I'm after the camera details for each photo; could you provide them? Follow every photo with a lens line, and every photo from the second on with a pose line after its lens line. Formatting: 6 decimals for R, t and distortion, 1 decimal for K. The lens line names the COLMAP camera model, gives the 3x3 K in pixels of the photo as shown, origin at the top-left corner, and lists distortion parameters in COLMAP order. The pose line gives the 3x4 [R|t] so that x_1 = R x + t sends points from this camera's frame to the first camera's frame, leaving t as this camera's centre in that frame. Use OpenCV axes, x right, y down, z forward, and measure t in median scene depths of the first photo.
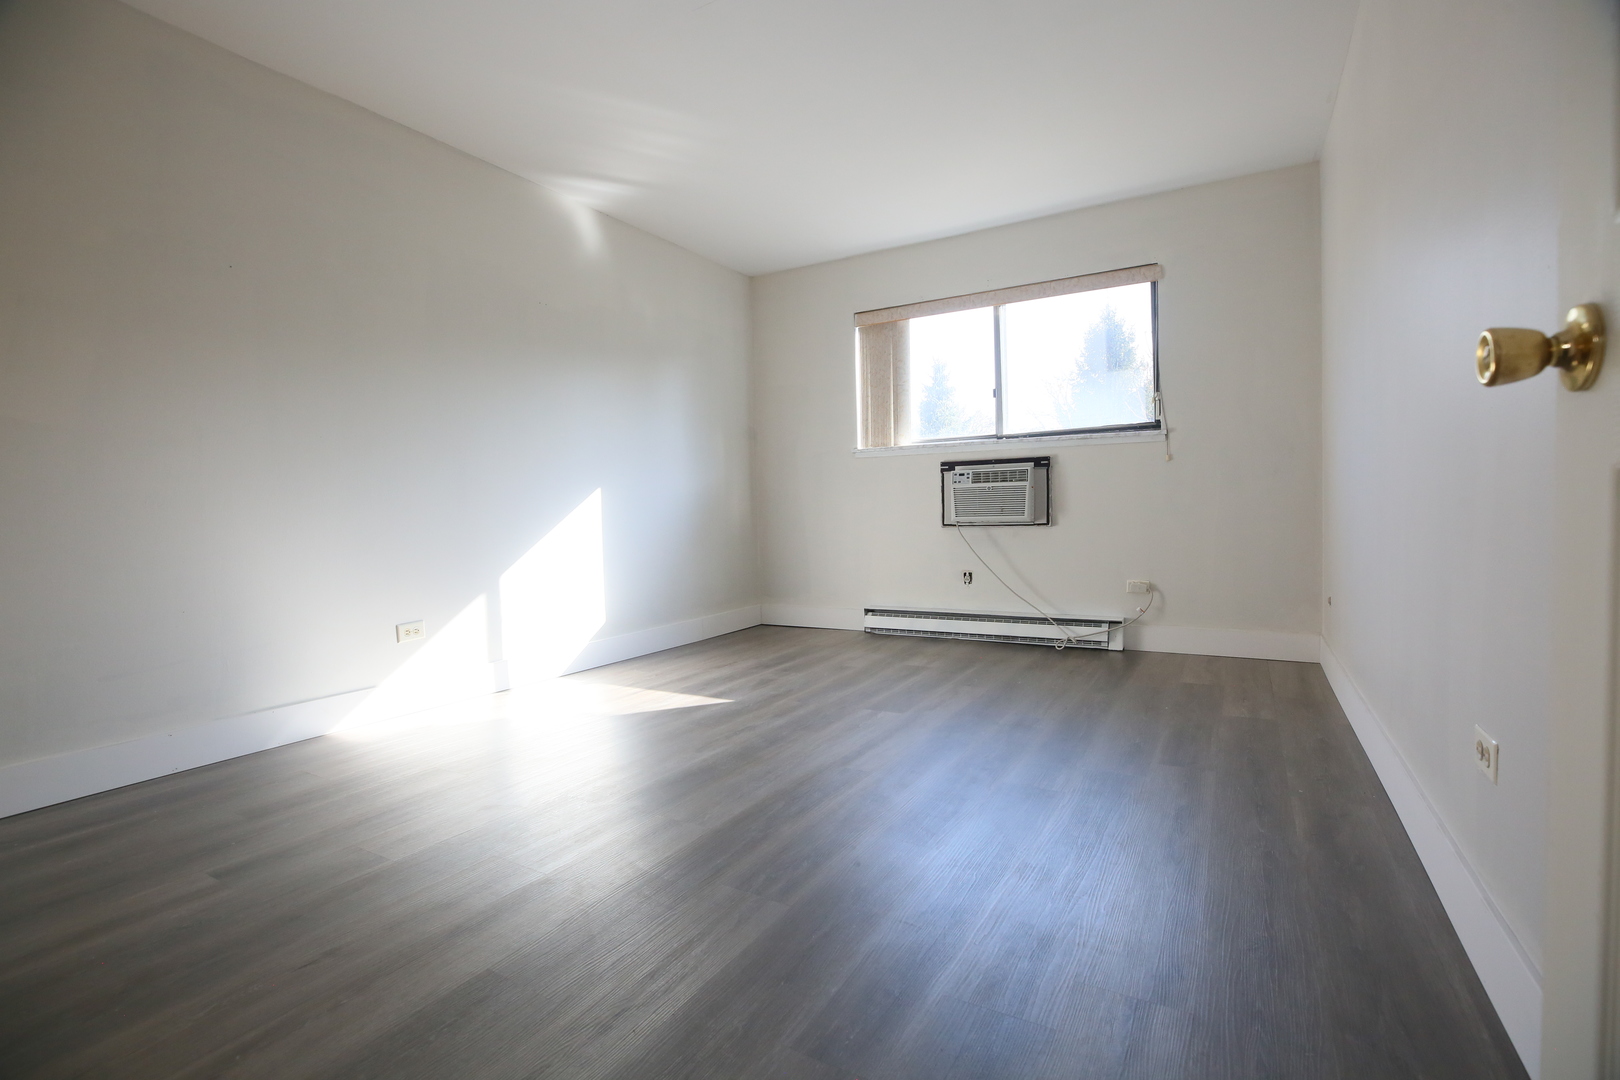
lens RADIAL K [[740.1, 0, 810.0], [0, 740.1, 540.0], [0, 0, 1]] dist [-0.046631, 0.013315]
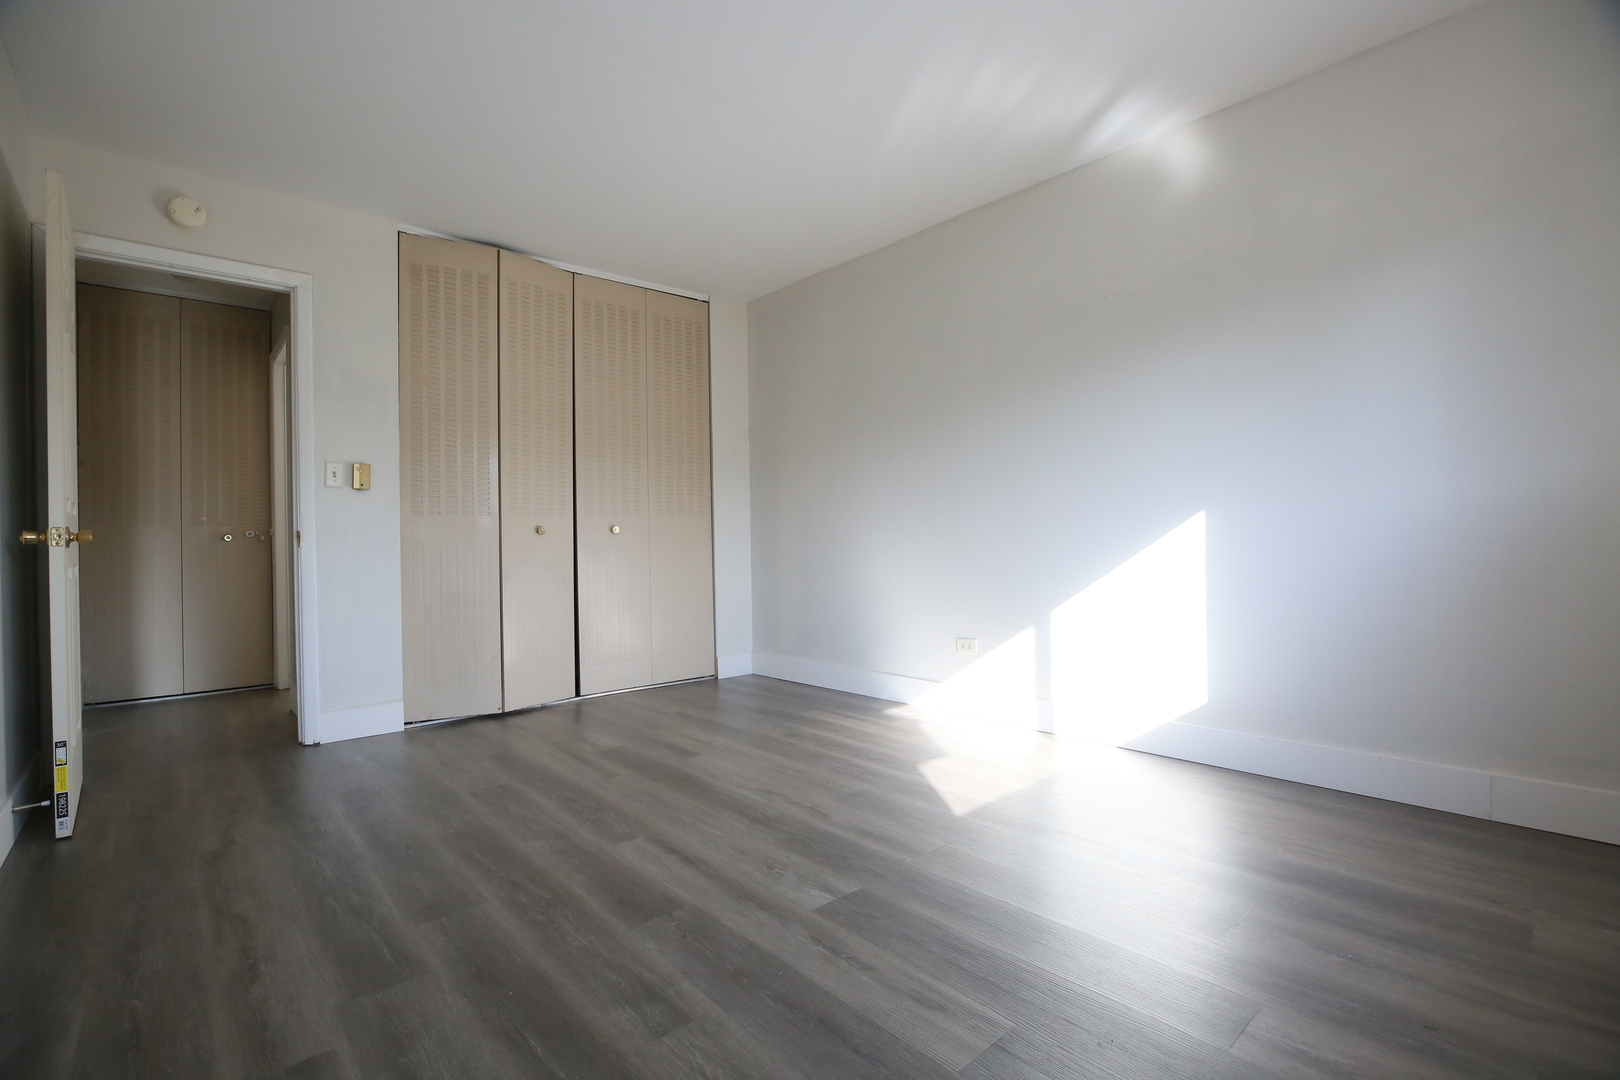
lens RADIAL K [[740.1, 0, 810.0], [0, 740.1, 540.0], [0, 0, 1]] dist [-0.046631, 0.013315]
pose [[-0.319925, 0.027240, -0.947051, 0.635014], [-0.008749, 0.999459, 0.031702, -0.078593], [0.947402, 0.018428, -0.319514, 1.107492]]
